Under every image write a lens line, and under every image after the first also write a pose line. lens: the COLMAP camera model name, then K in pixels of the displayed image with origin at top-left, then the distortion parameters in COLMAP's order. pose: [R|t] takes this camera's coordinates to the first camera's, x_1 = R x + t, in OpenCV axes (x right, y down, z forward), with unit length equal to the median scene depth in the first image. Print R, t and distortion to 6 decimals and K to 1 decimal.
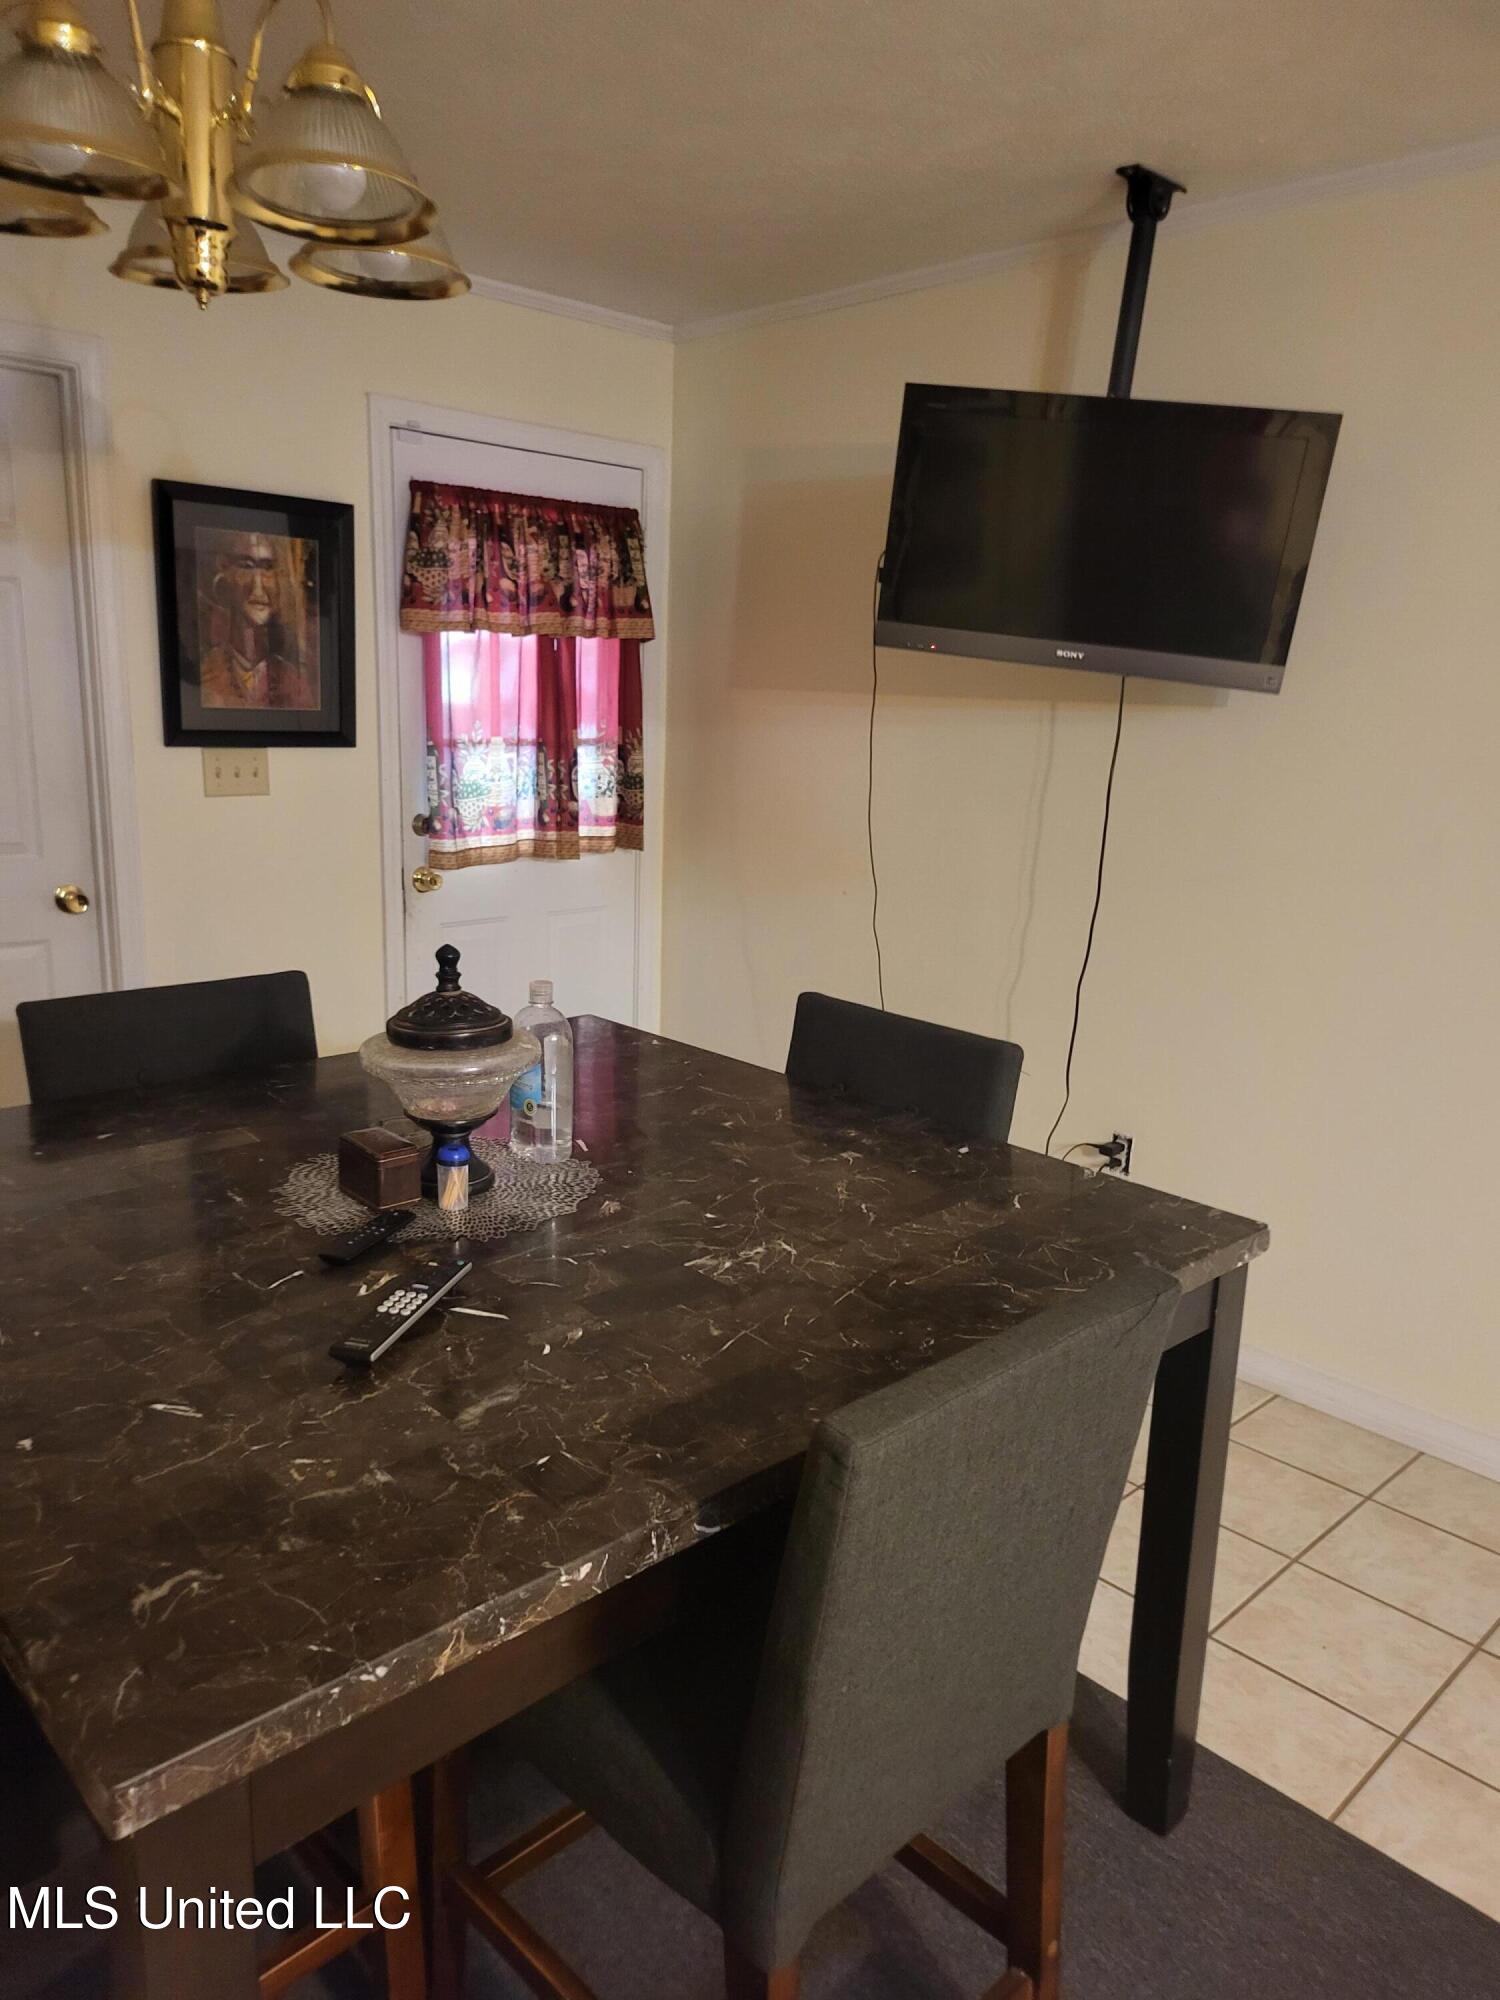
lens RADIAL K [[1415.1, 0, 750.0], [0, 1415.1, 1000.0], [0, 0, 1]] dist [0.001865, -0.002745]
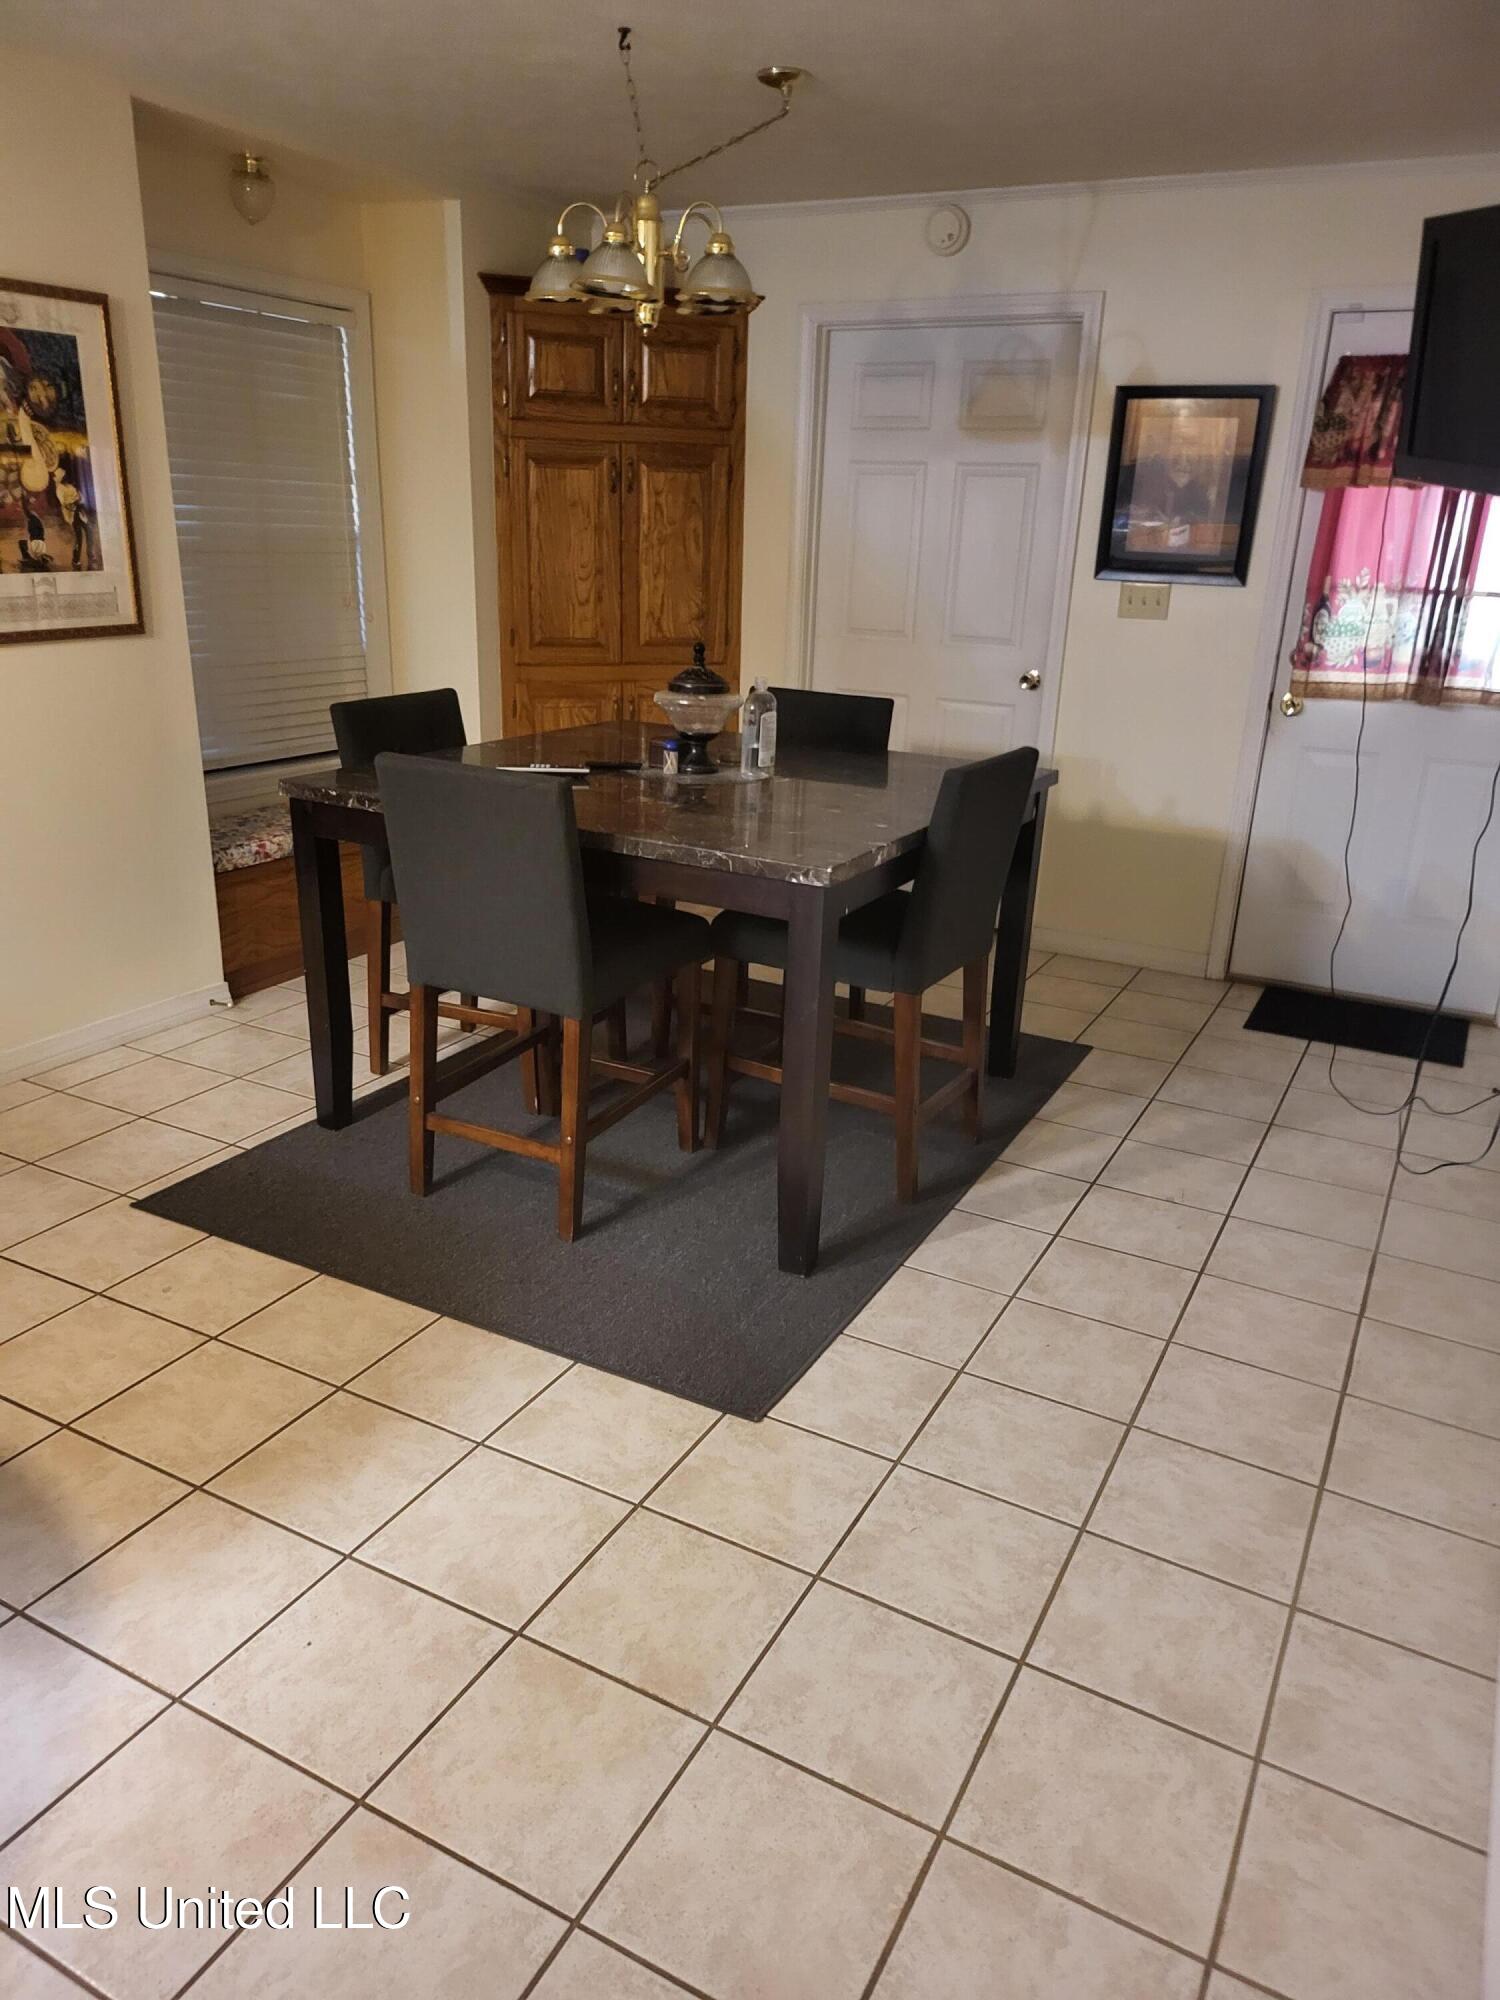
lens RADIAL K [[1415.1, 0, 750.0], [0, 1415.1, 1000.0], [0, 0, 1]] dist [0.001865, -0.002745]
pose [[0.304030, 0.277579, -0.911326, 0.781317], [-0.230985, 0.949544, 0.212160, 0.003127], [0.924236, 0.146000, 0.352806, 0.200415]]
